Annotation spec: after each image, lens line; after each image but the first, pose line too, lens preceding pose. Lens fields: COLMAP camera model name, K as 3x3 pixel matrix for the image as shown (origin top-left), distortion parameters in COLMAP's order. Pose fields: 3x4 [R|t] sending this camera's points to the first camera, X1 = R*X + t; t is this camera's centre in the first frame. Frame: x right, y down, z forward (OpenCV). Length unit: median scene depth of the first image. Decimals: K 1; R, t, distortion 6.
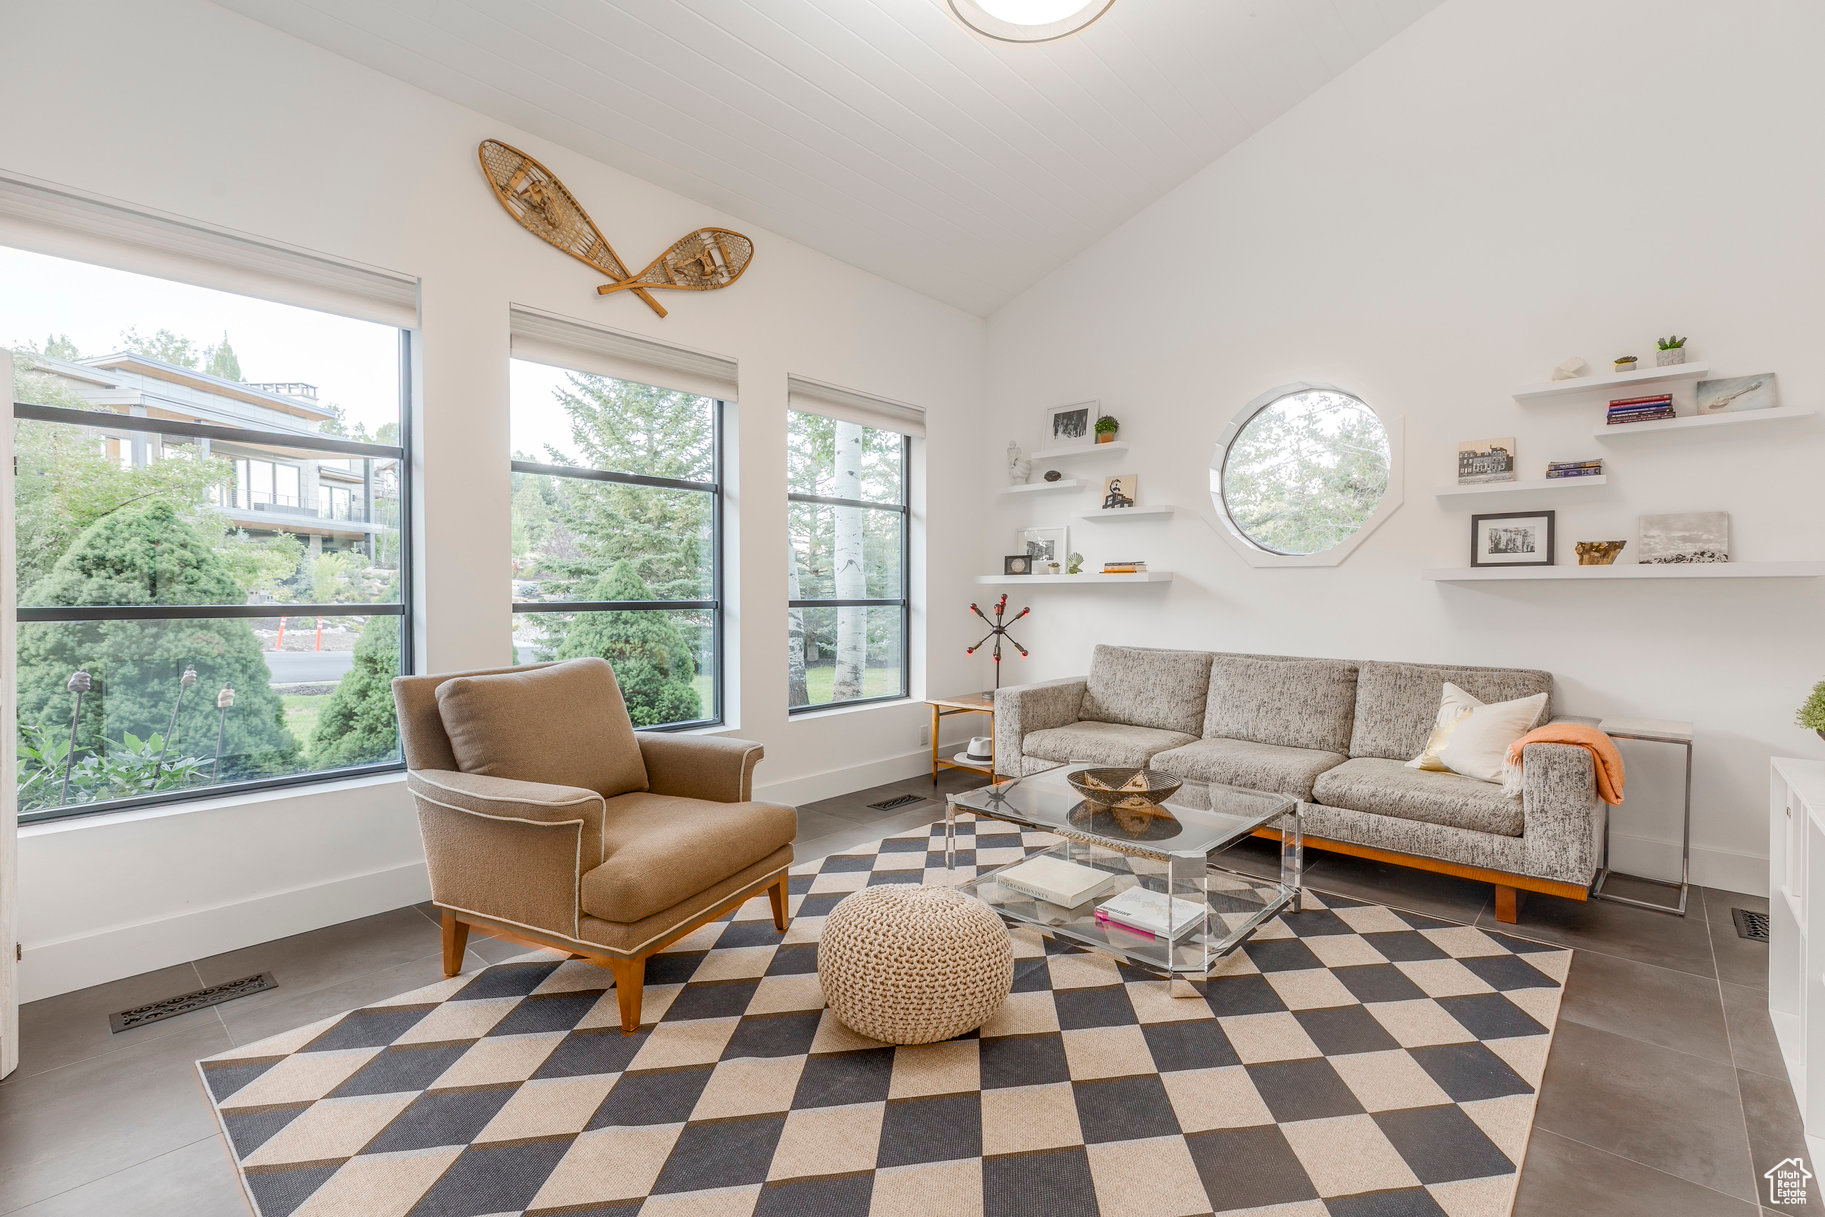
lens RADIAL K [[824.9, 0, 919.5], [0, 824.9, 595.8], [0, 0, 1]] dist [0.002276, -0.000989]
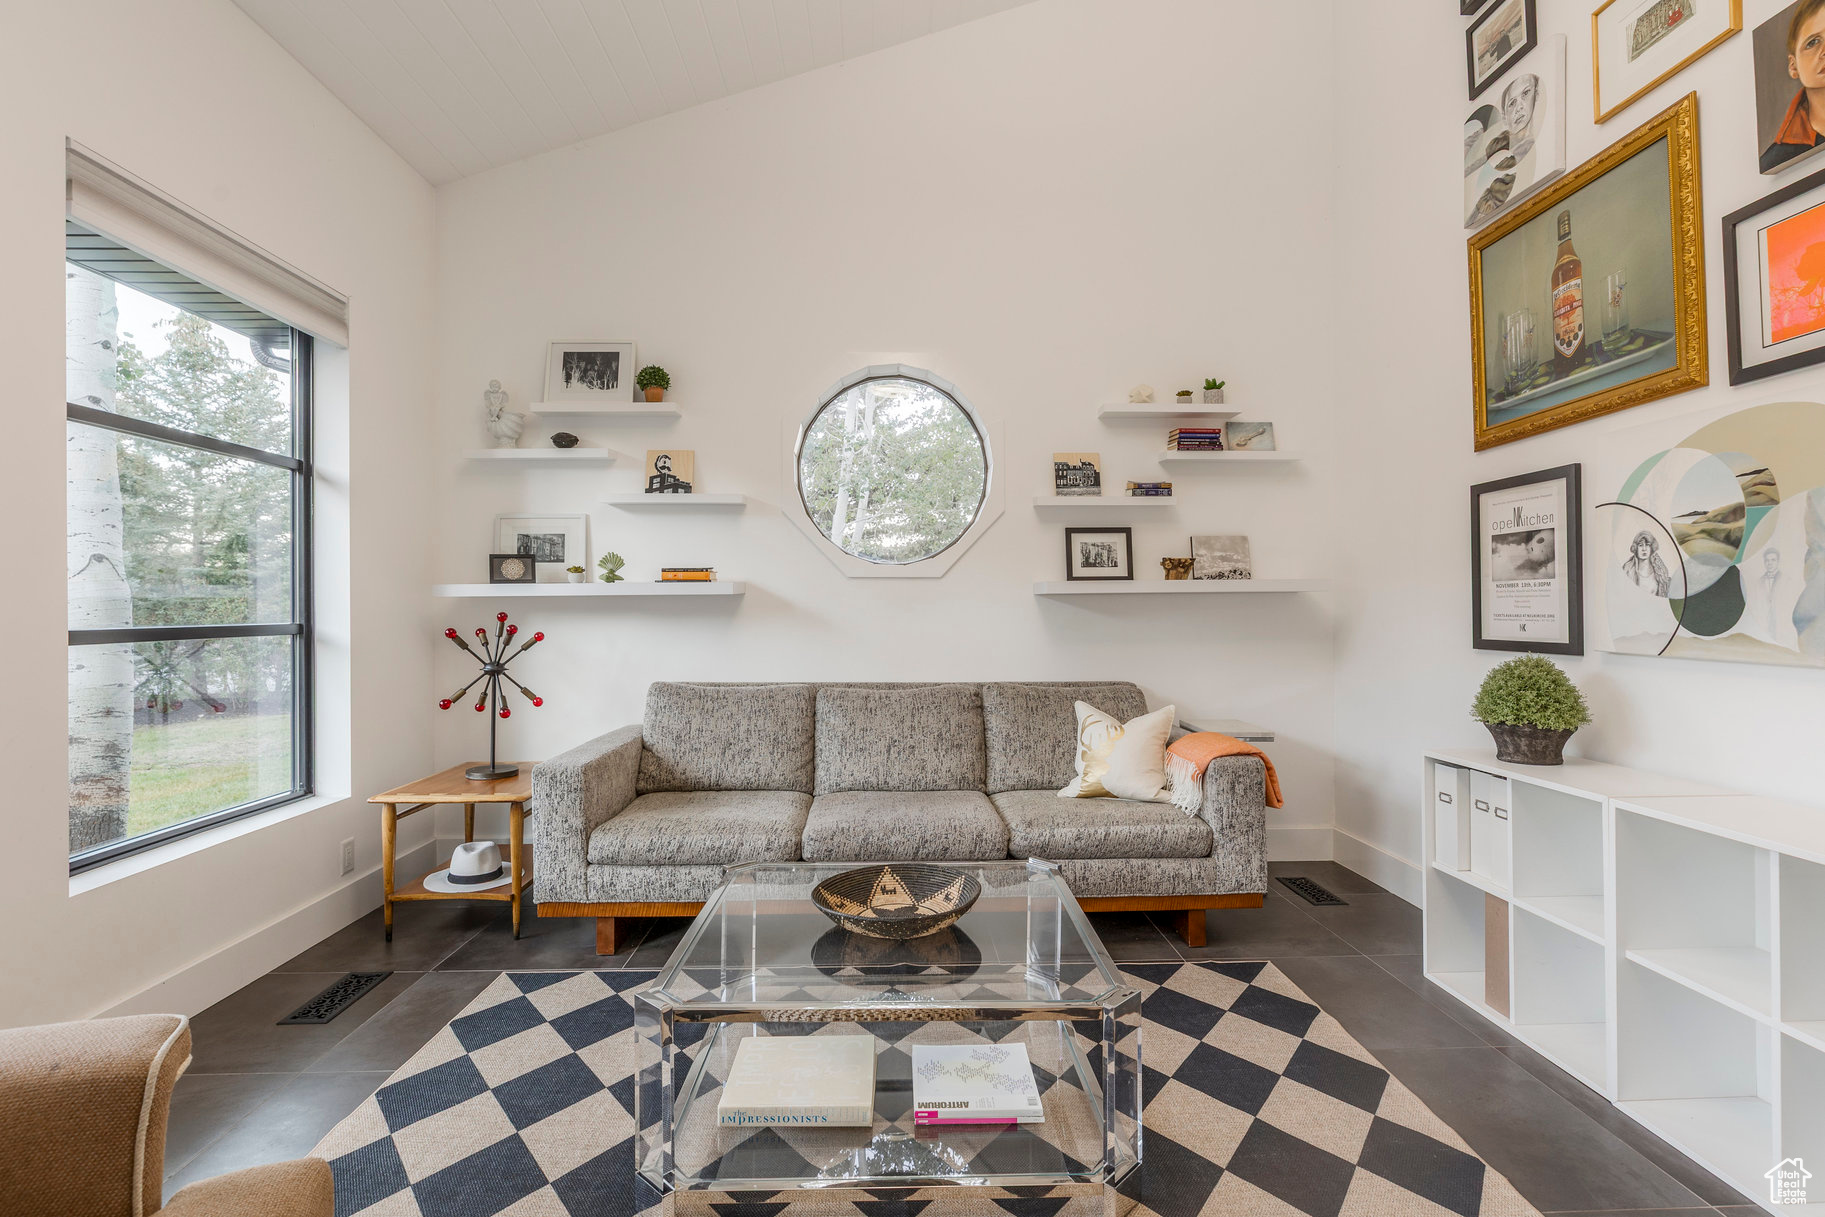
lens RADIAL K [[869.5, 0, 920.0], [0, 869.5, 601.1], [0, 0, 1]] dist [-0.003902, 0.000063]
pose [[0.719699, 0.000451, 0.694286, -0.166510], [0.009187, 0.999906, -0.010172, -0.001576], [-0.694226, 0.013699, 0.719627, 0.356779]]
